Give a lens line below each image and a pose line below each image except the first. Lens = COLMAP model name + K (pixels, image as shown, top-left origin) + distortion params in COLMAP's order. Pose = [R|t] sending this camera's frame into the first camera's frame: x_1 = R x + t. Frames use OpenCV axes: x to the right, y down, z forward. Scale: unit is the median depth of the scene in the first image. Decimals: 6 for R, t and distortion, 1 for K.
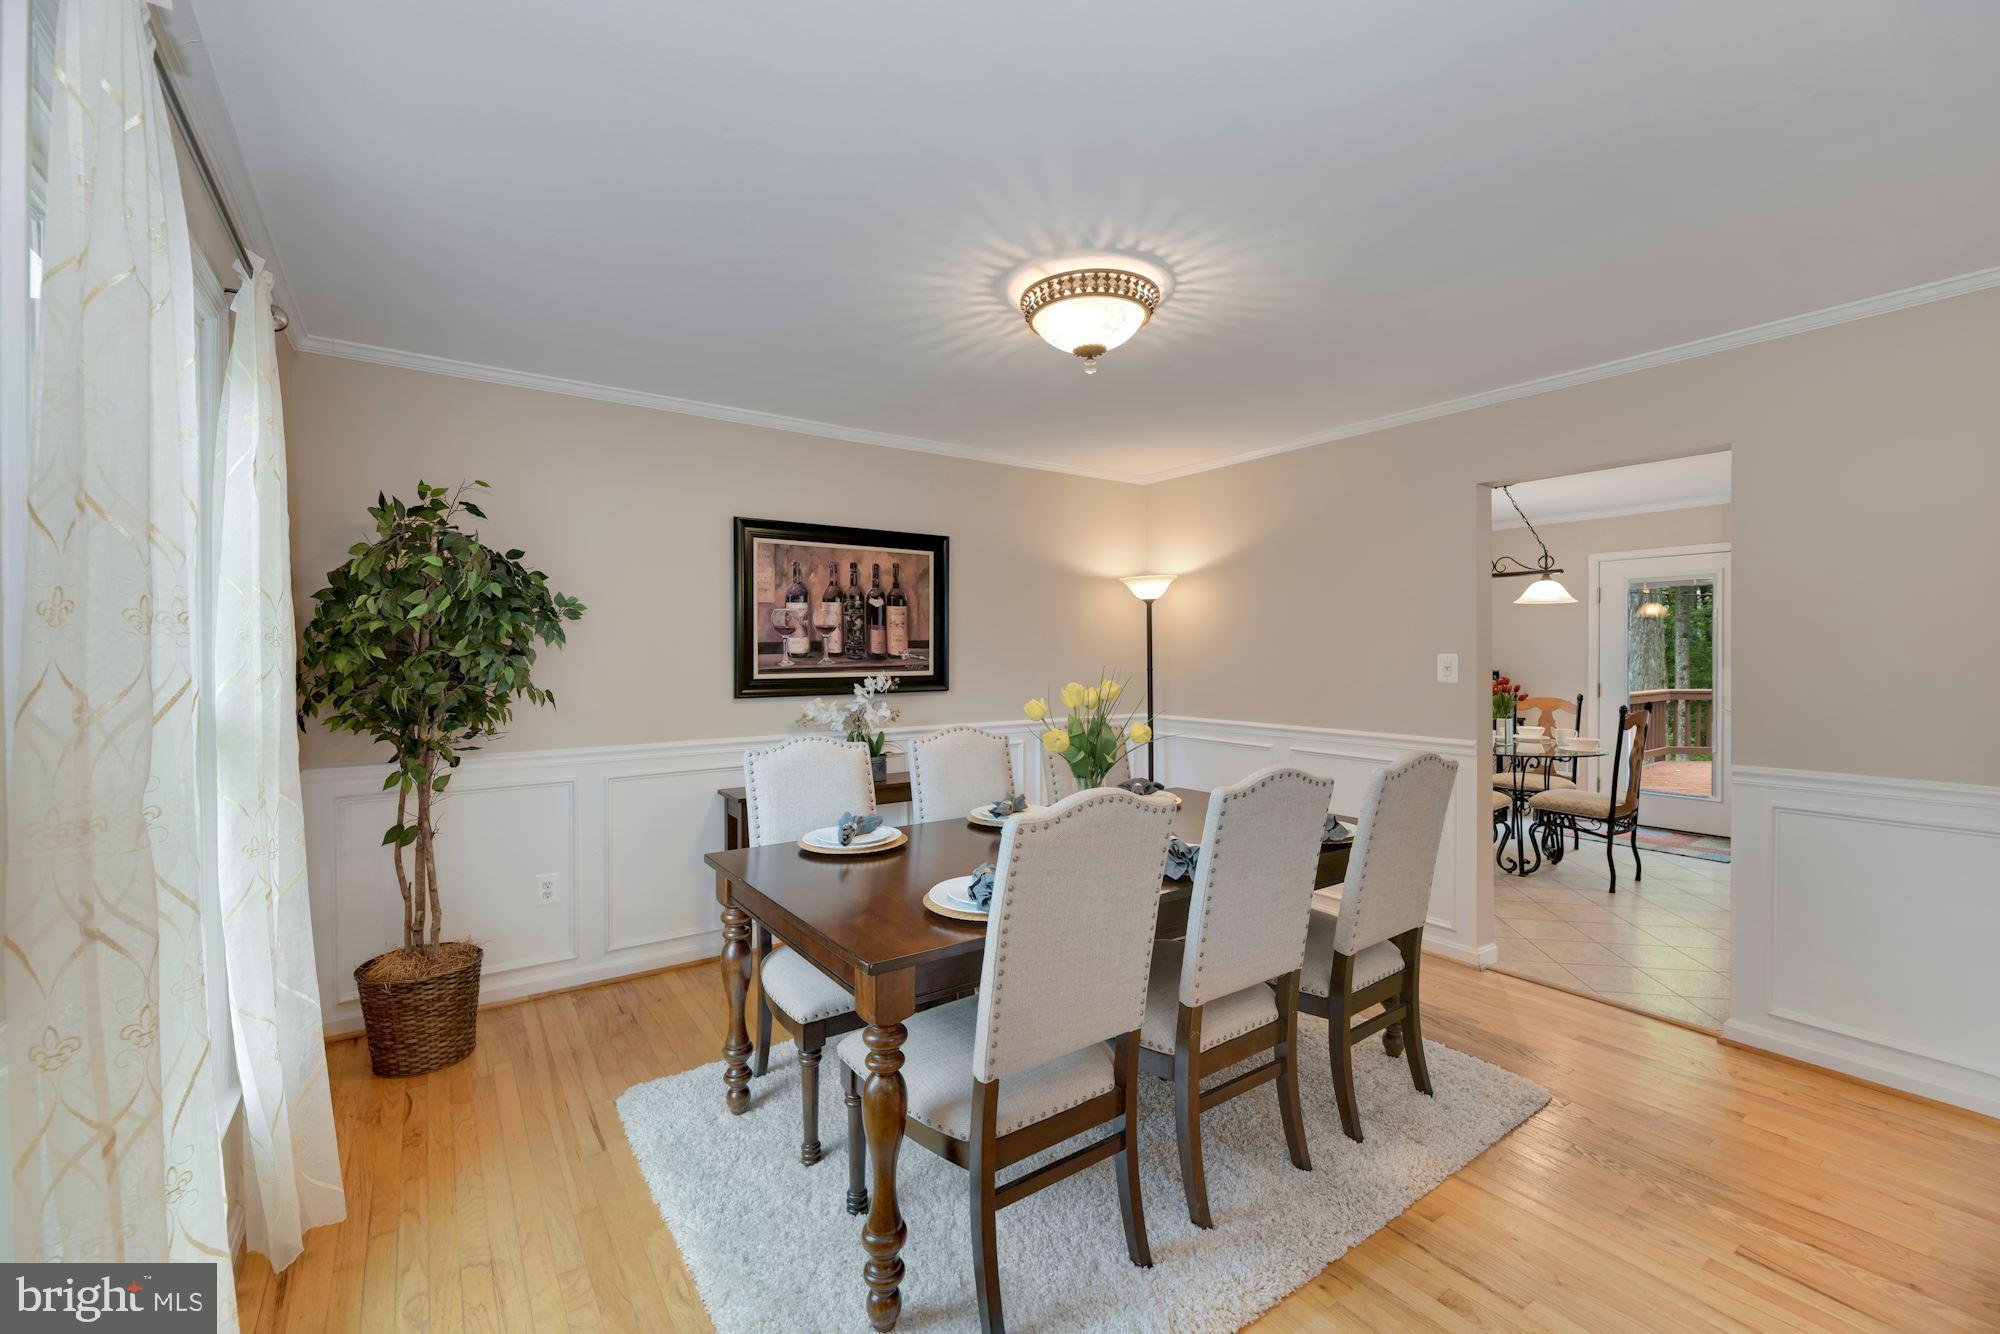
lens RADIAL K [[826.4, 0, 992.0], [0, 826.4, 673.9], [0, 0, 1]] dist [-0.007110, -0.001517]
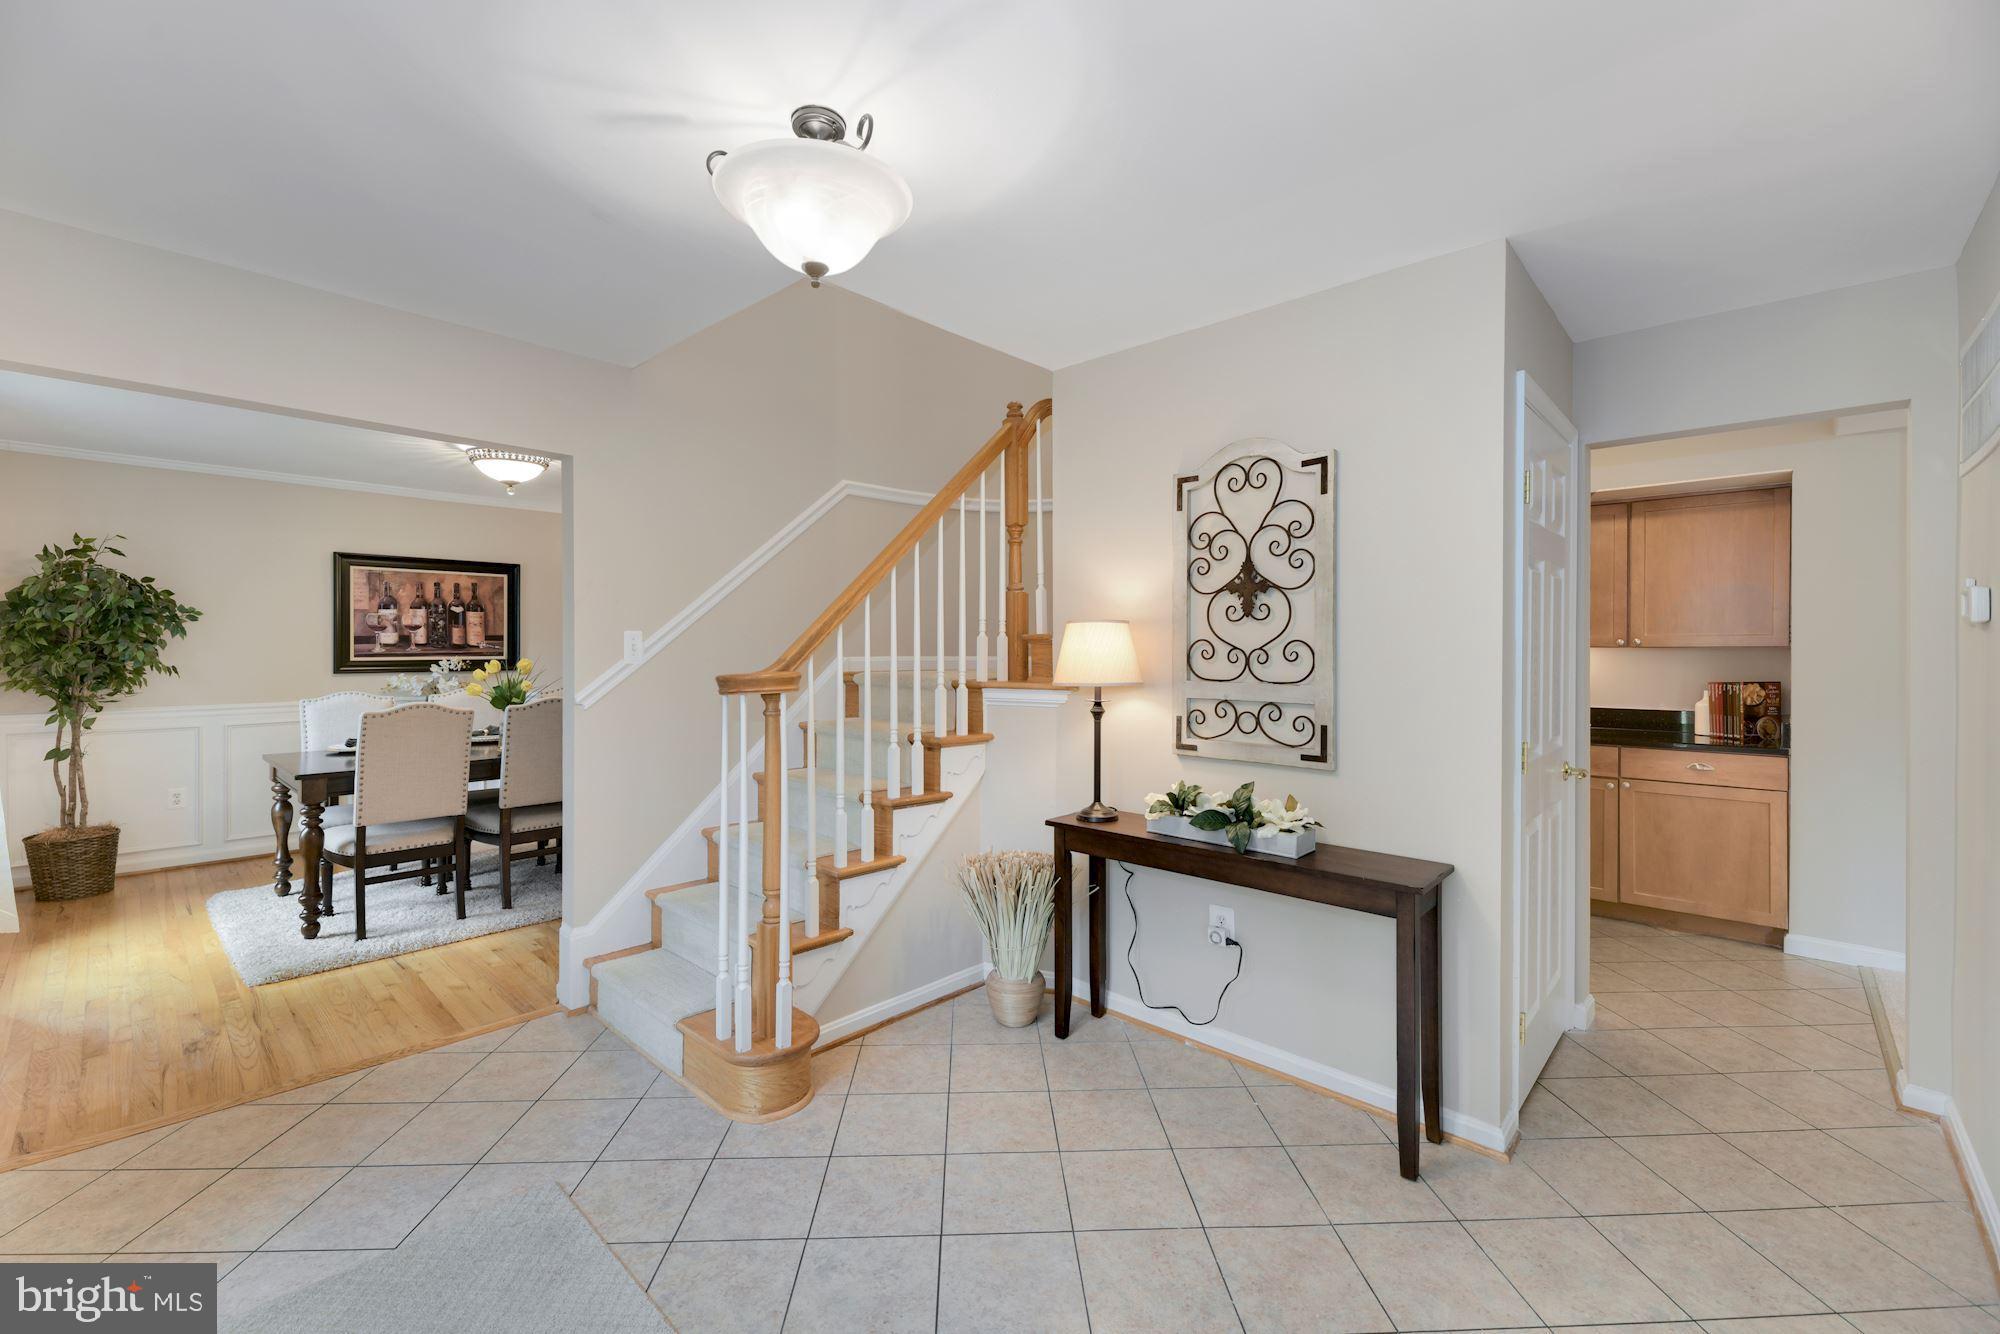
lens RADIAL K [[826.4, 0, 1006.4], [0, 826.4, 661.6], [0, 0, 1]] dist [-0.007110, -0.001517]
pose [[0.973877, 0.006394, 0.226987, 0.668803], [-0.005795, 0.999978, -0.003303, 0.007636], [-0.227003, 0.001901, 0.973892, -0.901029]]
